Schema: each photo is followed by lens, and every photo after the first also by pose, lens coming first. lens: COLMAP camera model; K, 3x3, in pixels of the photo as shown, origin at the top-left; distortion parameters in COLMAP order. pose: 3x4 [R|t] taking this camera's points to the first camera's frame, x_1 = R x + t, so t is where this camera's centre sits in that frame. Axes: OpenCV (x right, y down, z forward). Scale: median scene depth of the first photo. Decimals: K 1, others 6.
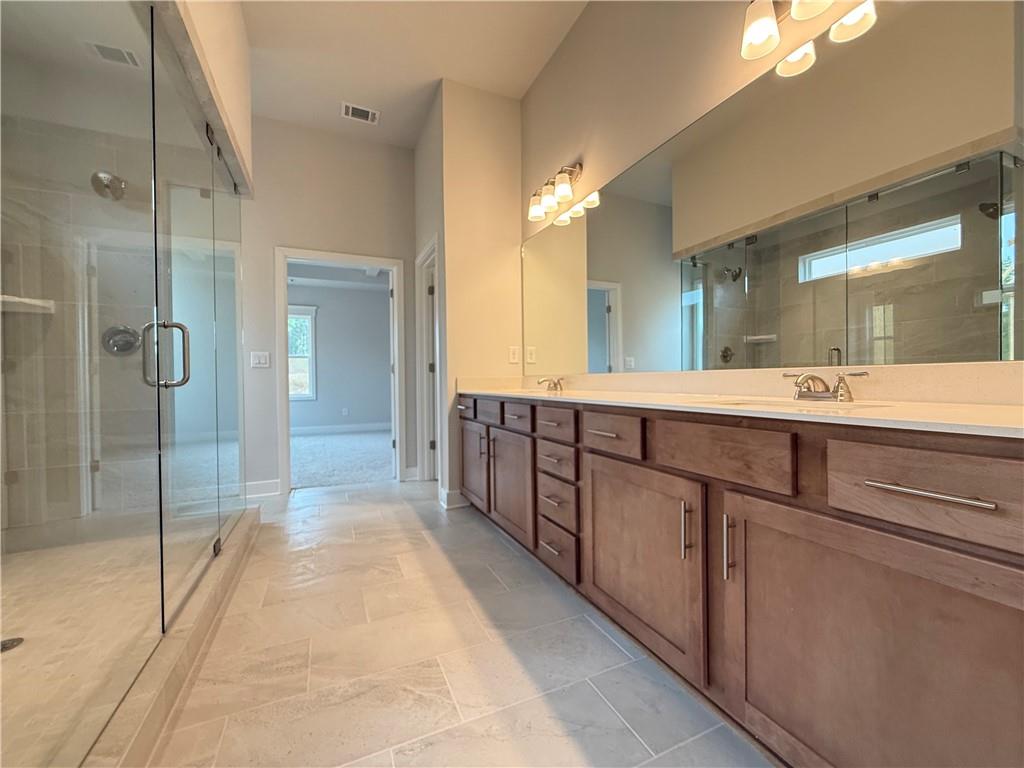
lens RADIAL K [[406.6, 0, 509.7], [0, 406.6, 383.2], [0, 0, 1]] dist [-0.001492, 0.000178]
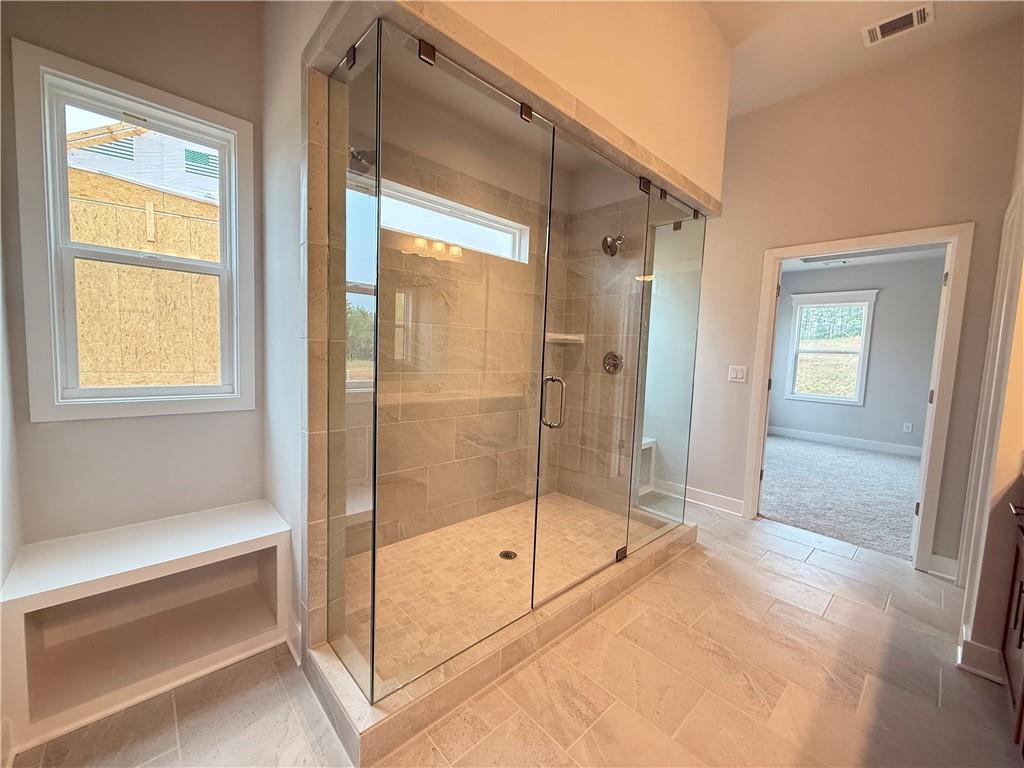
lens RADIAL K [[406.6, 0, 513.8], [0, 406.6, 382.9], [0, 0, 1]] dist [-0.001492, 0.000178]
pose [[0.324652, 0.102683, -0.940243, 0.169501], [-0.054032, 0.994480, 0.089950, -0.131645], [0.944289, 0.021600, 0.328408, 0.254940]]
